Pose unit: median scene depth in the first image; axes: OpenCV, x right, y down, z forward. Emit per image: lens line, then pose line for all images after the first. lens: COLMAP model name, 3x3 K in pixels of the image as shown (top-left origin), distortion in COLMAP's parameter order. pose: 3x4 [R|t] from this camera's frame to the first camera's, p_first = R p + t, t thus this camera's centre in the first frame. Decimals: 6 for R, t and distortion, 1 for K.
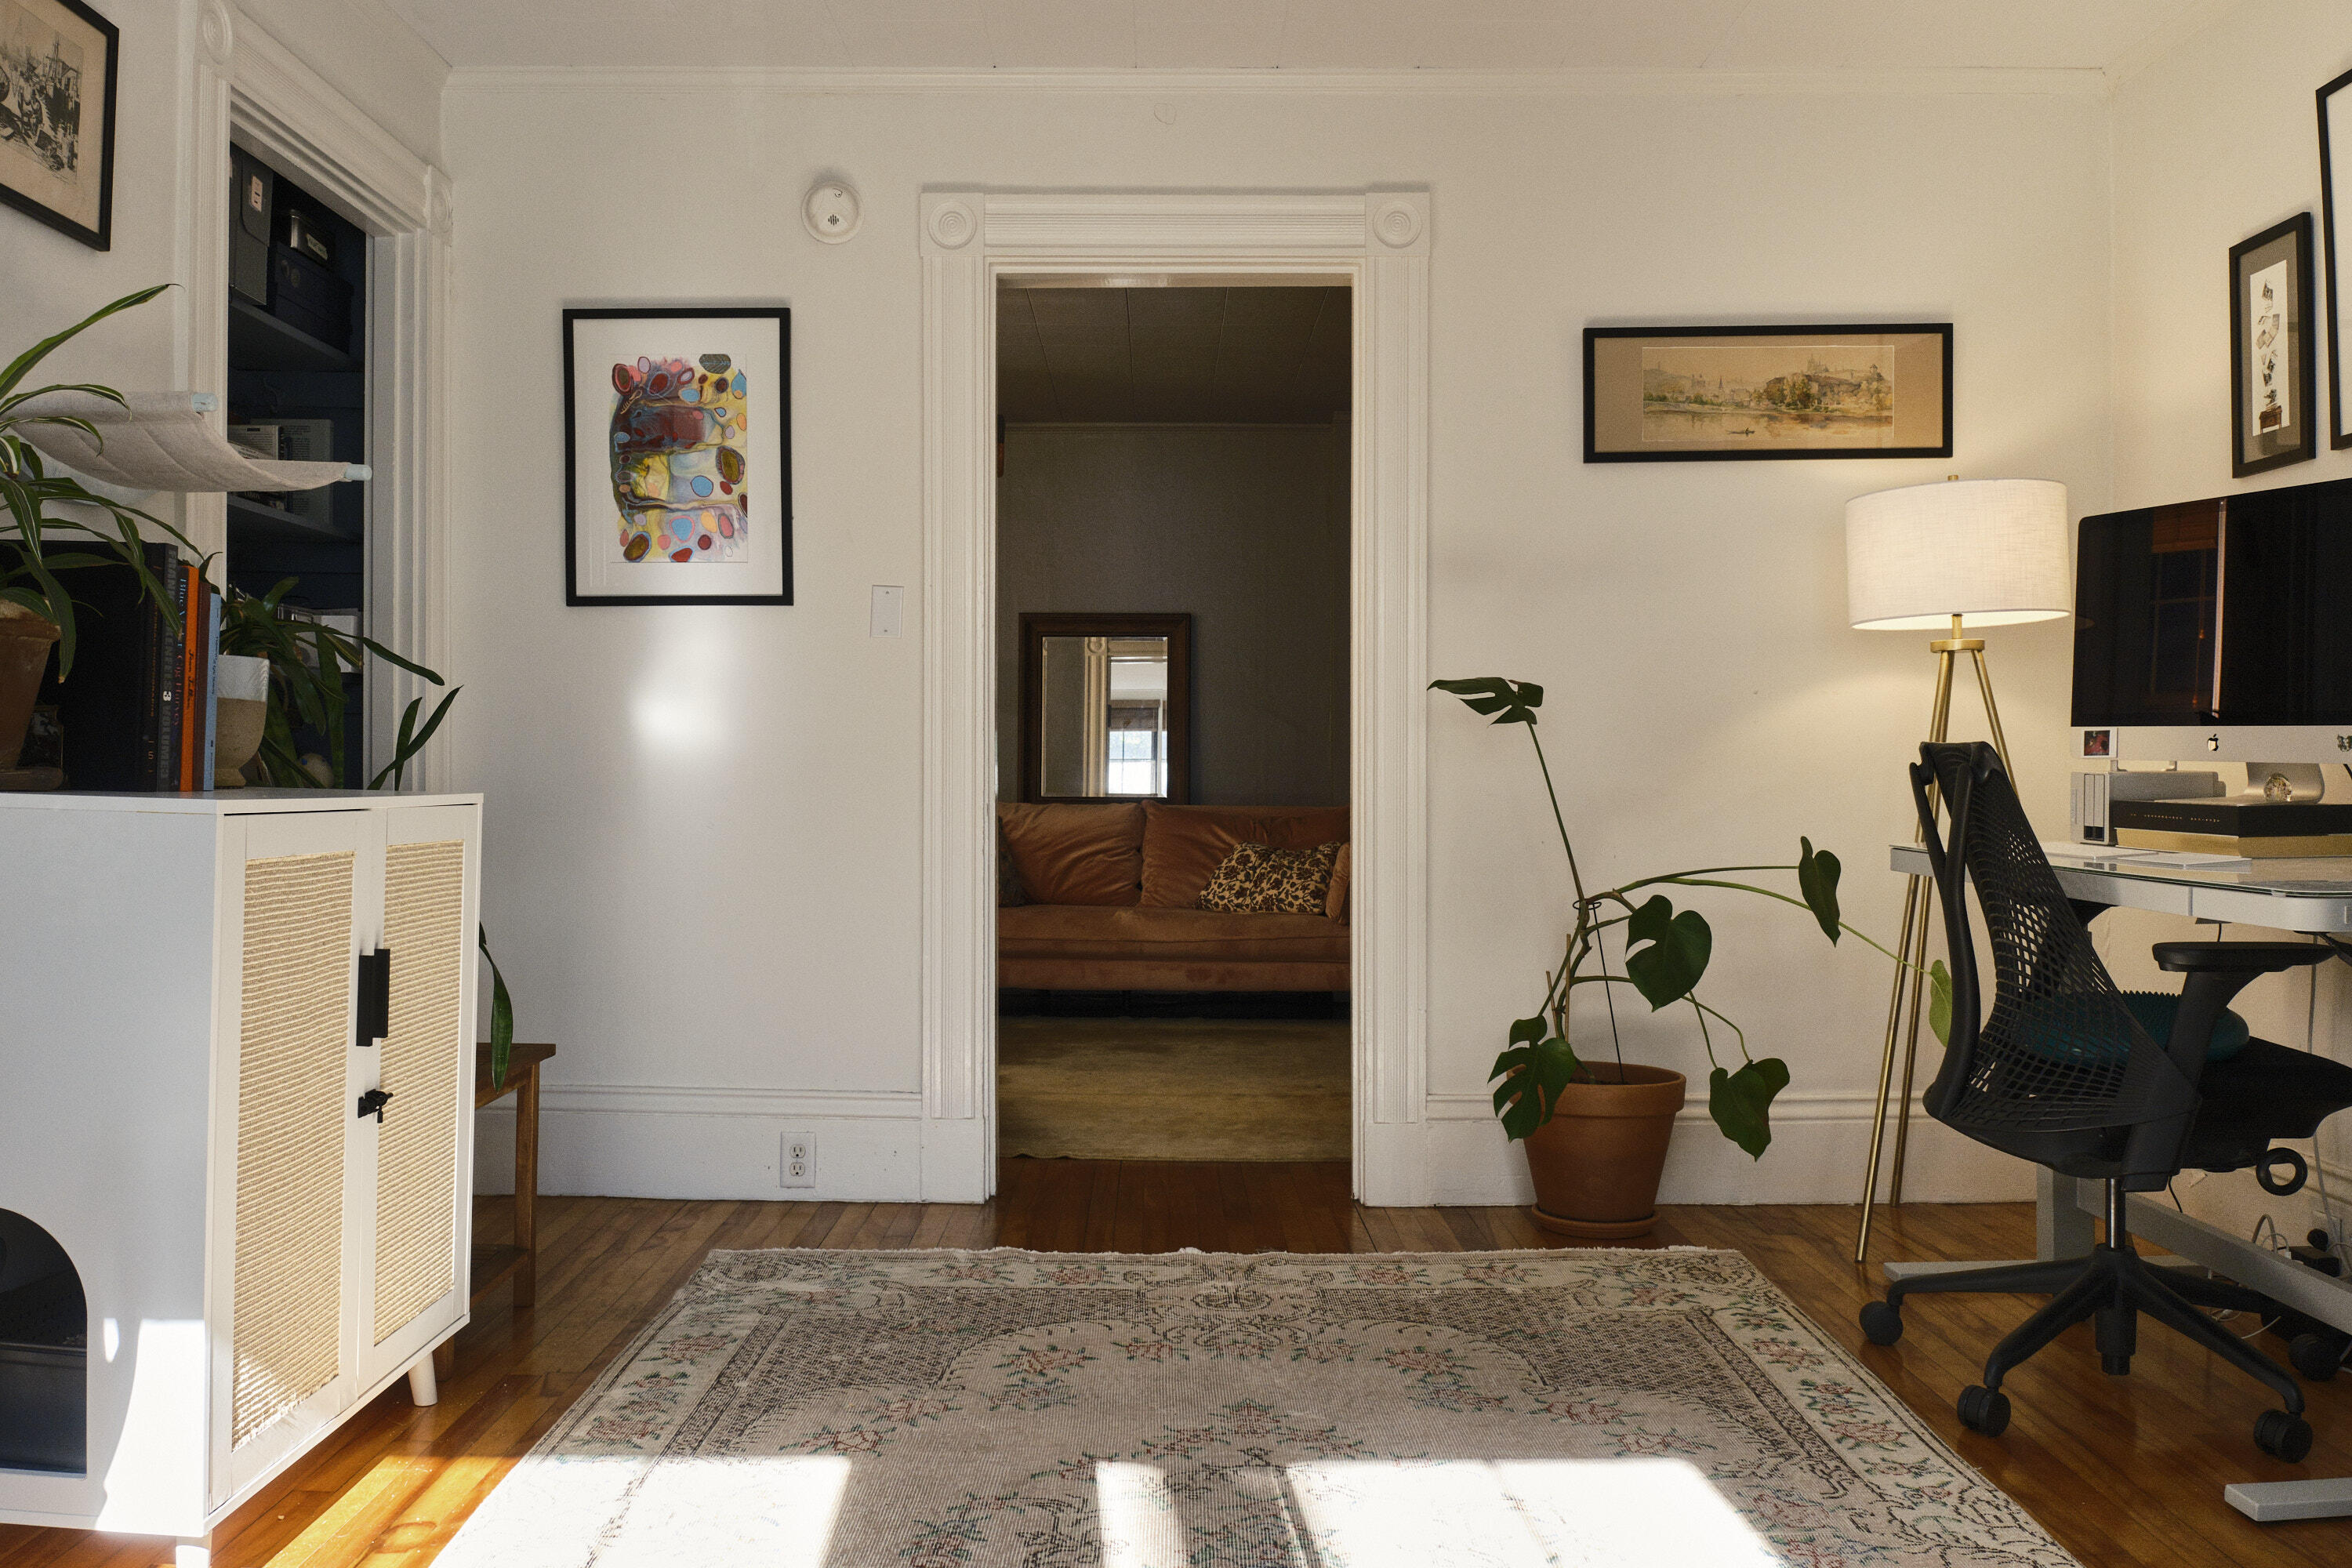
lens RADIAL K [[1848.4, 0, 1186.5], [0, 1848.4, 771.9], [0, 0, 1]] dist [0.012784, -0.033849]
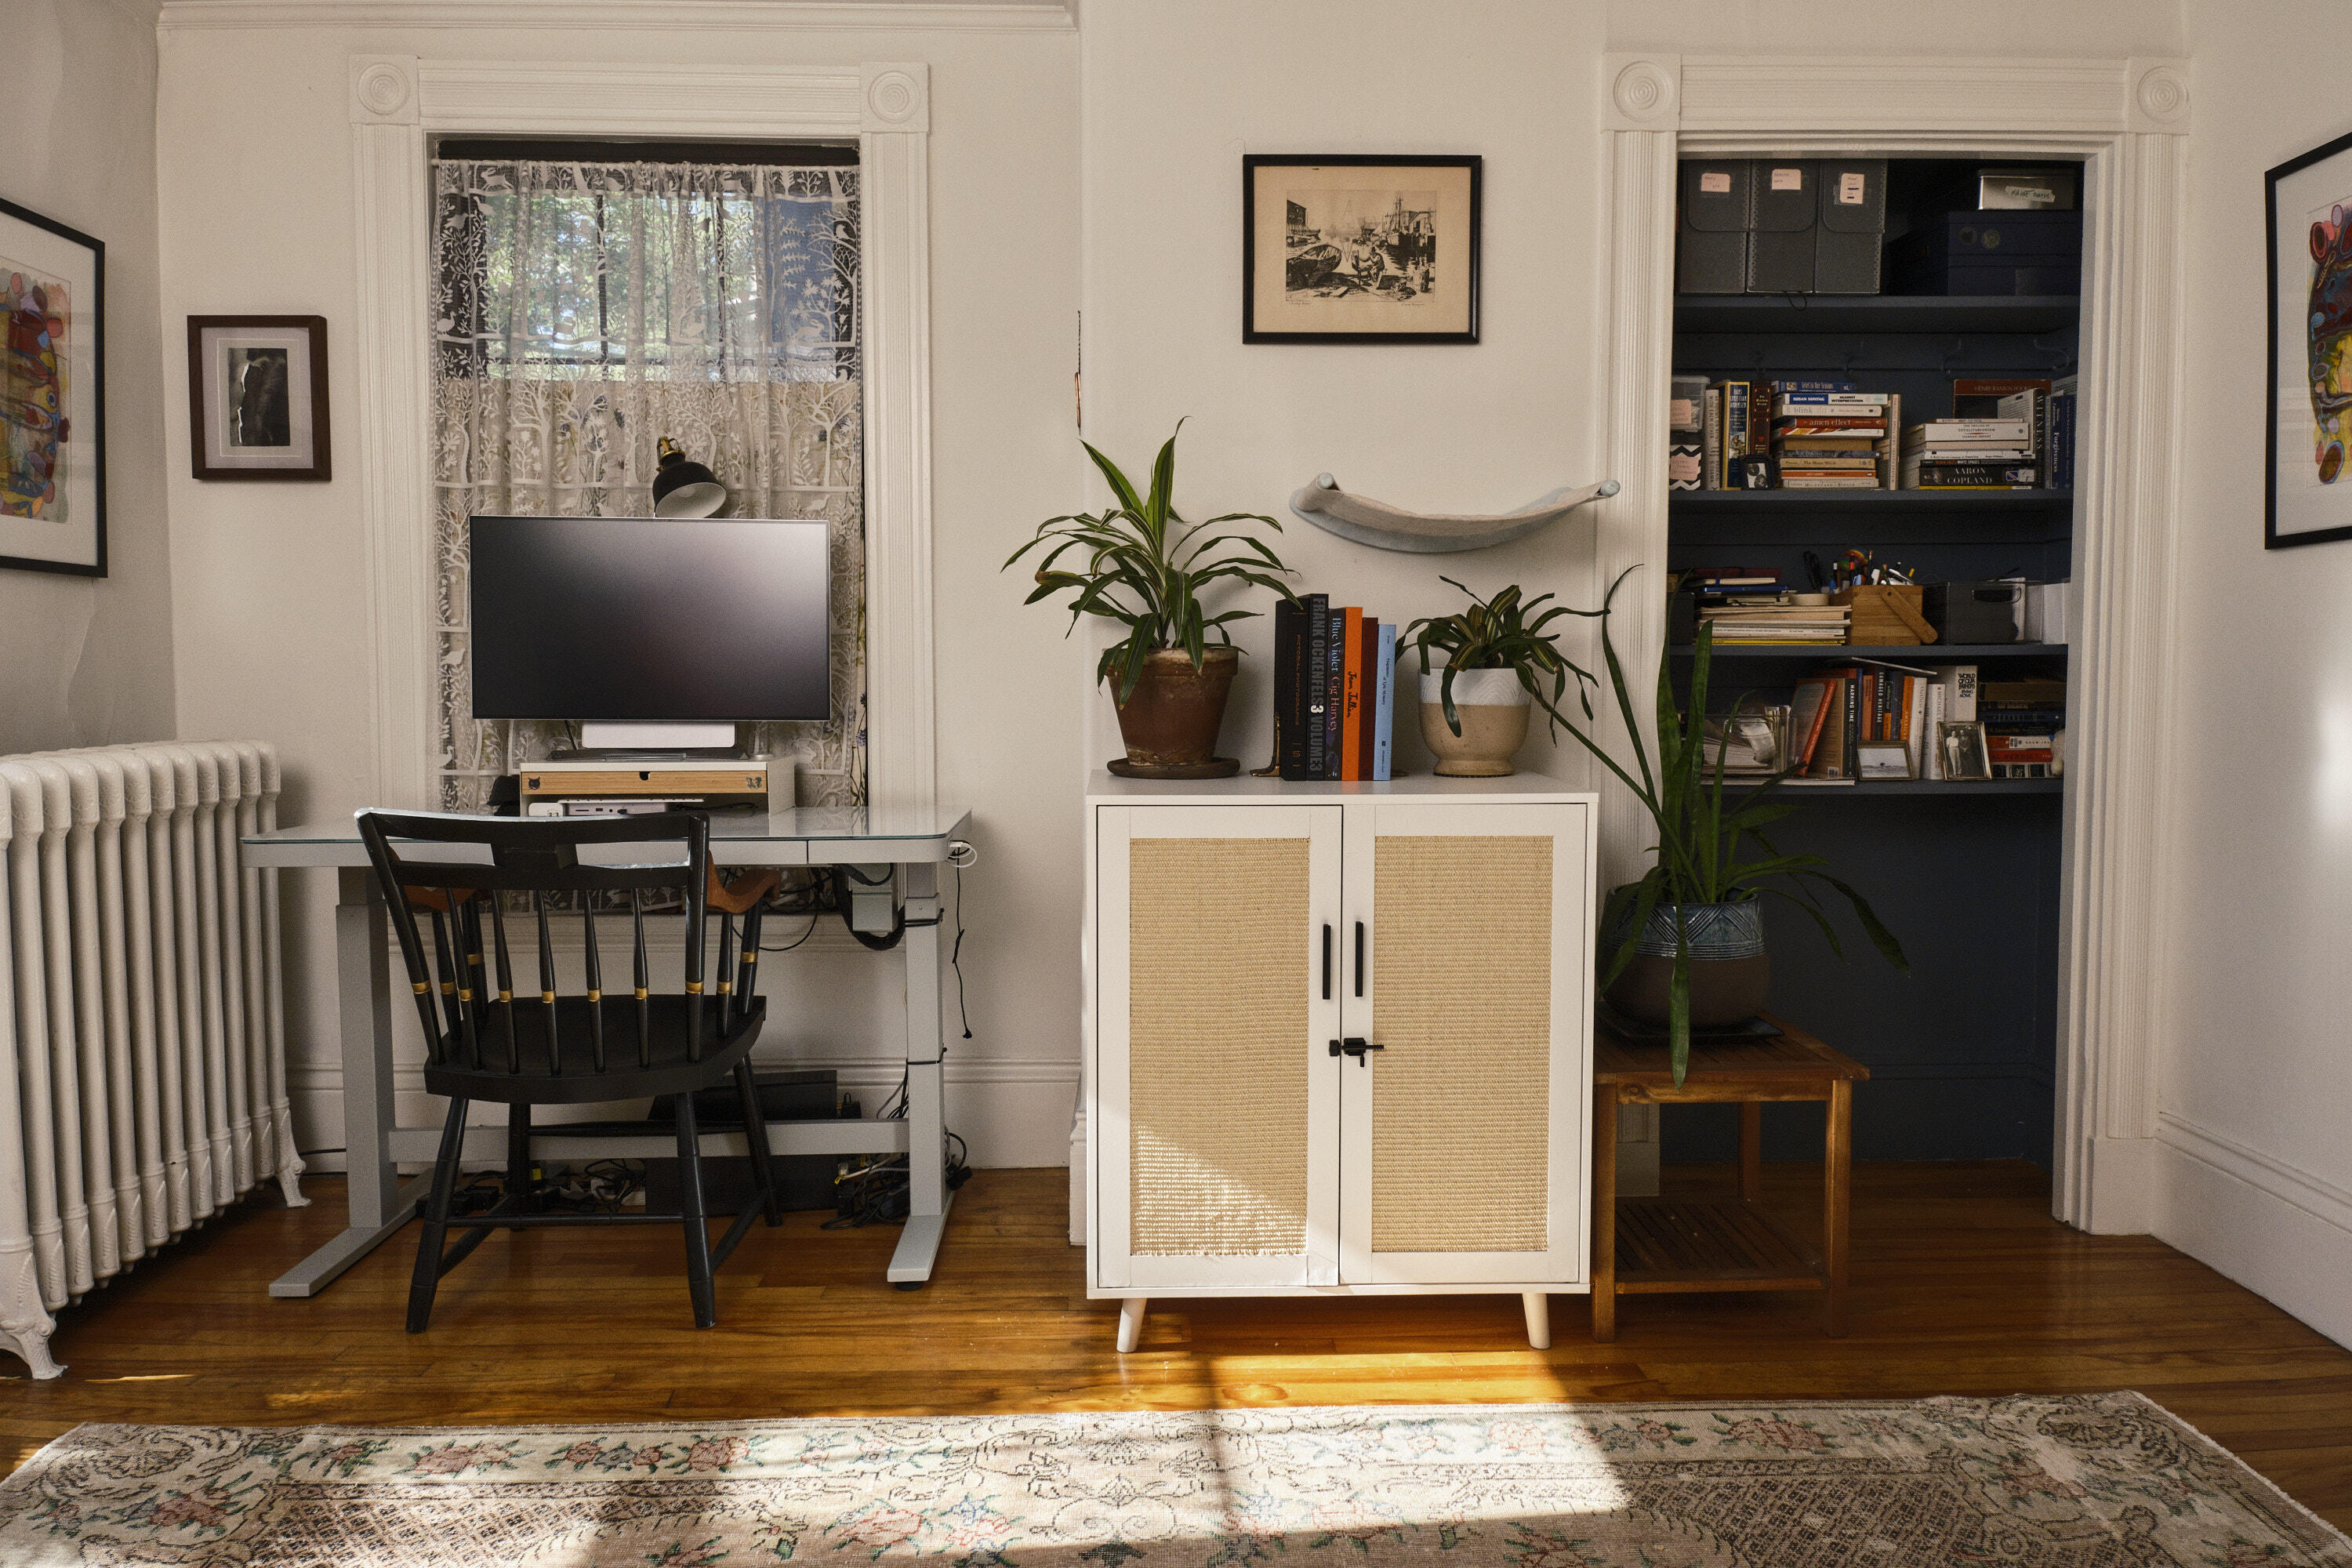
lens RADIAL K [[1652.7, 0, 1168.9], [0, 1652.7, 787.4], [0, 0, 1]] dist [0.061296, -0.086970]
pose [[0.019733, 0.058733, -0.998079, 0.440855], [0.003762, 0.998262, 0.058818, -0.038314], [0.999798, -0.004916, 0.019478, 0.612574]]
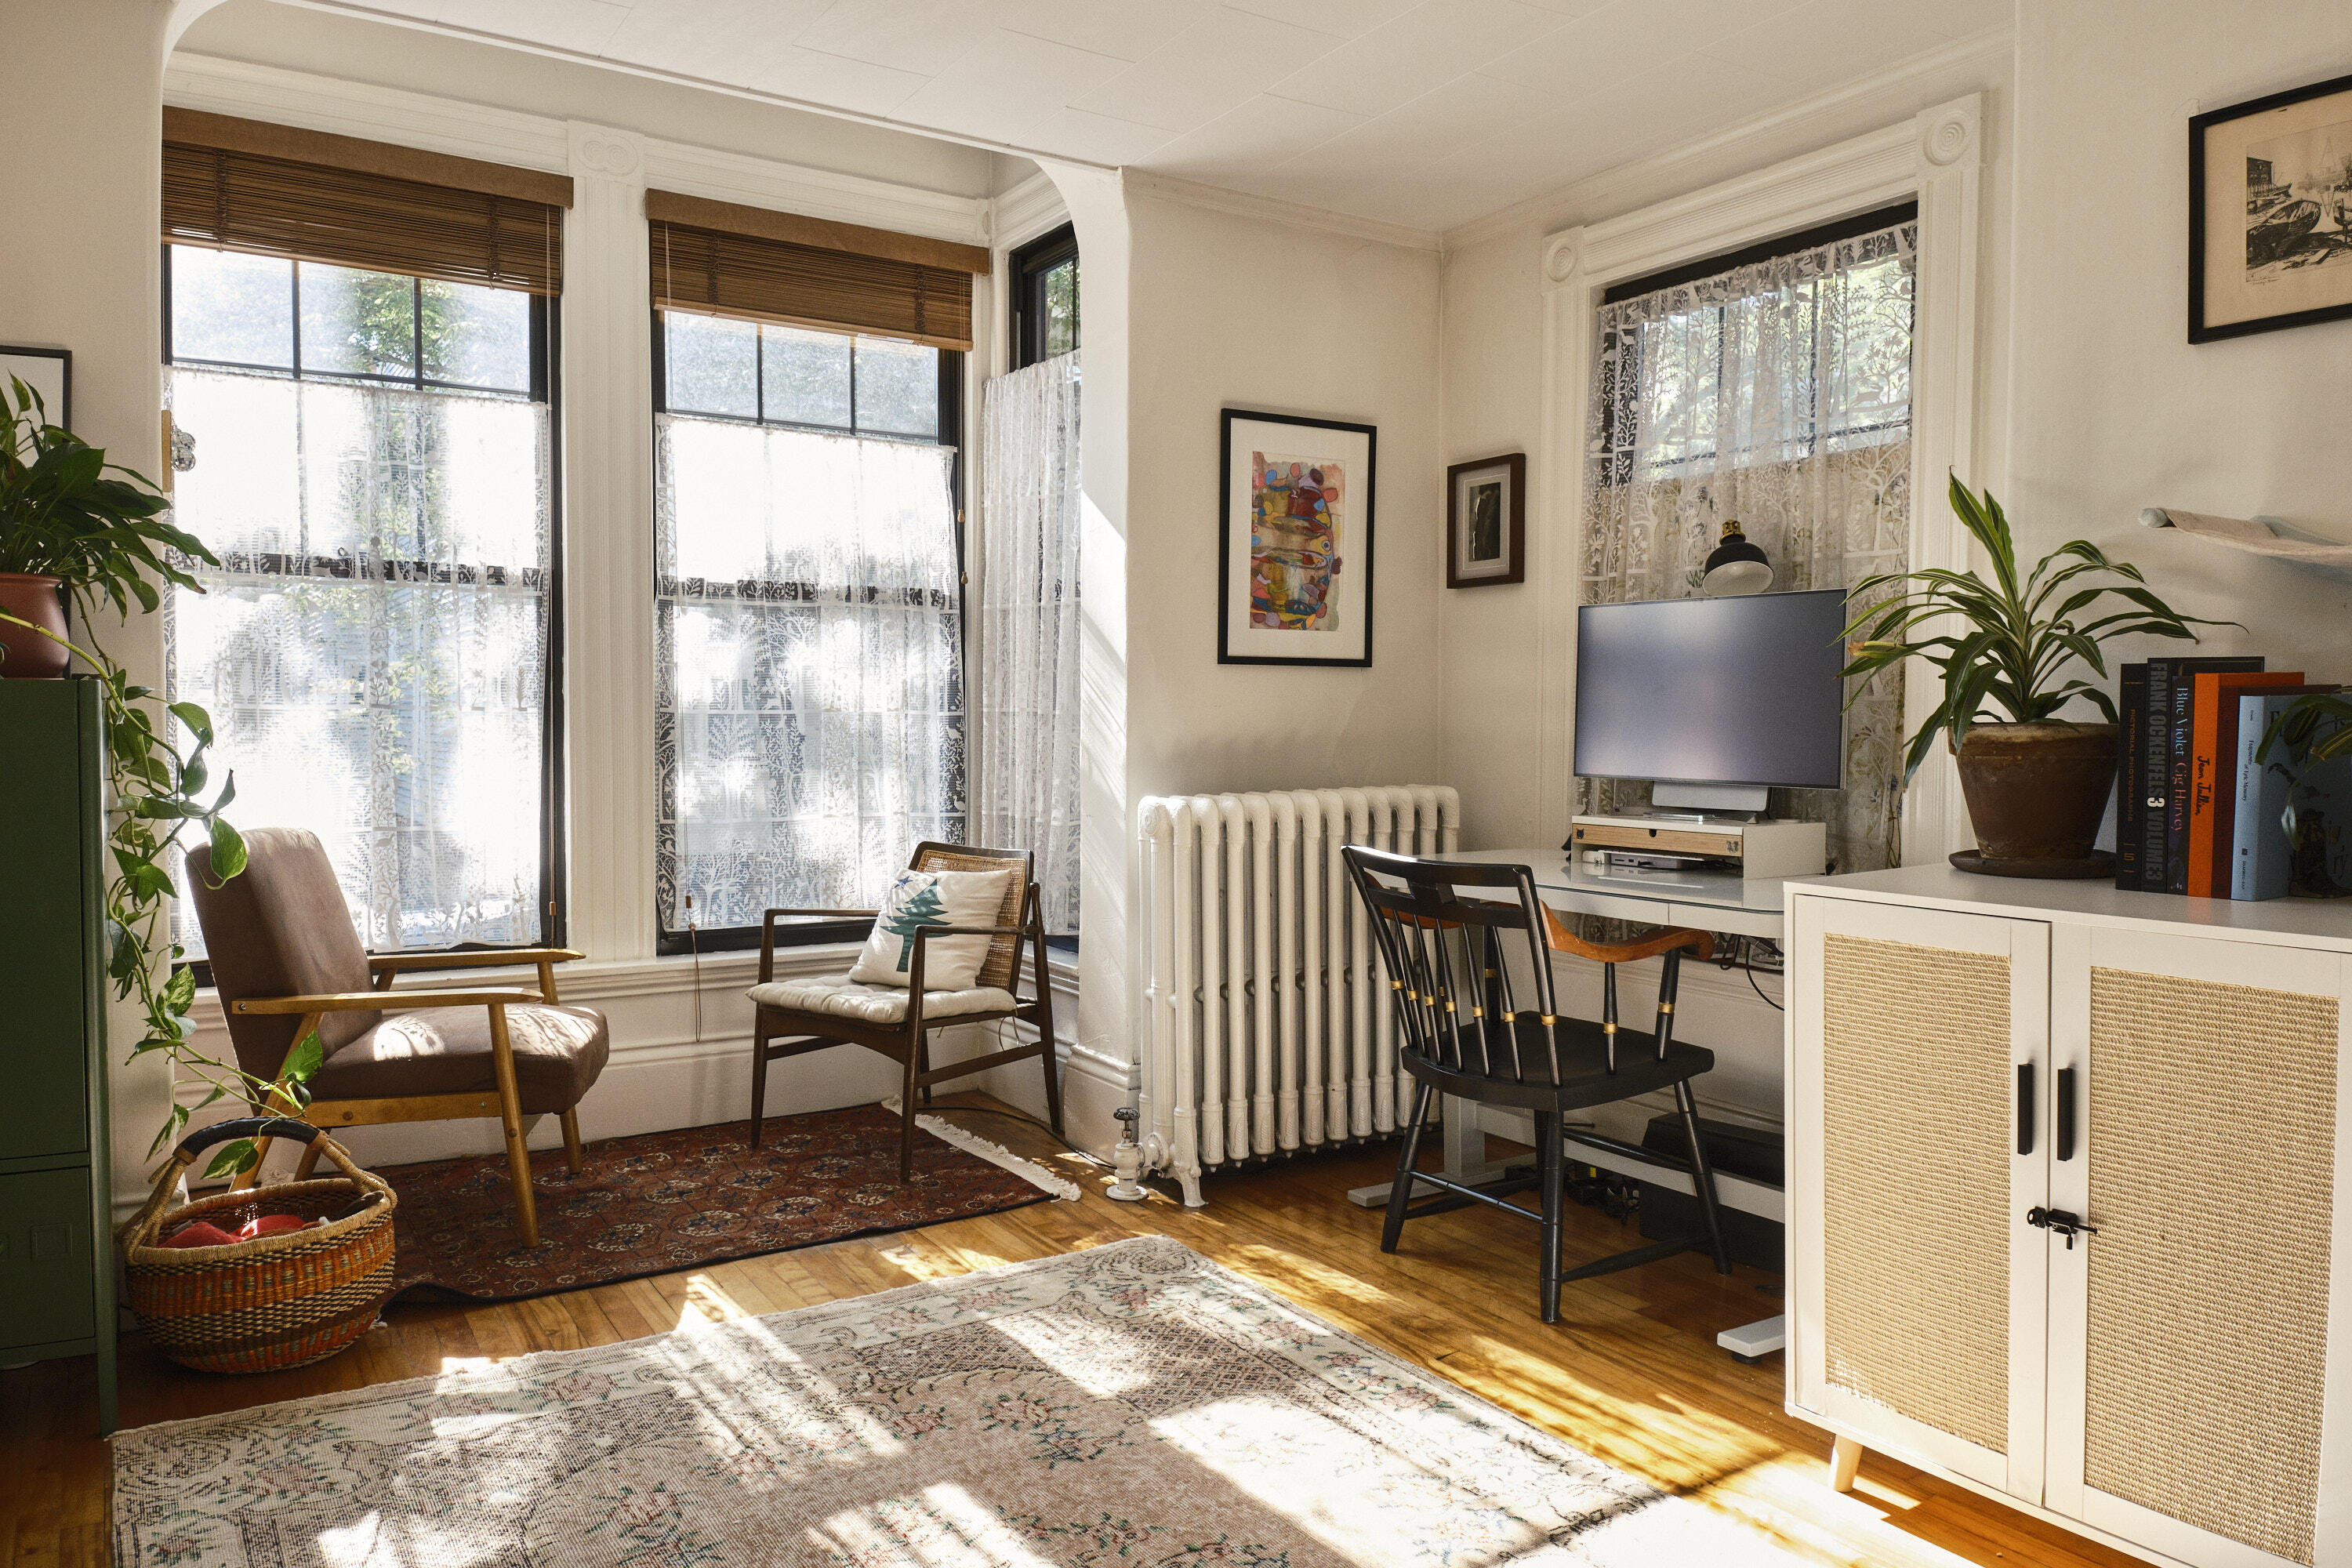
lens RADIAL K [[1652.7, 0, 1185.5], [0, 1652.7, 784.7], [0, 0, 1]] dist [0.061296, -0.086970]
pose [[-0.850246, 0.014870, -0.526175, 0.291782], [-0.005386, 0.999303, 0.036944, -0.057956], [0.526358, 0.034245, -0.849573, 1.064619]]
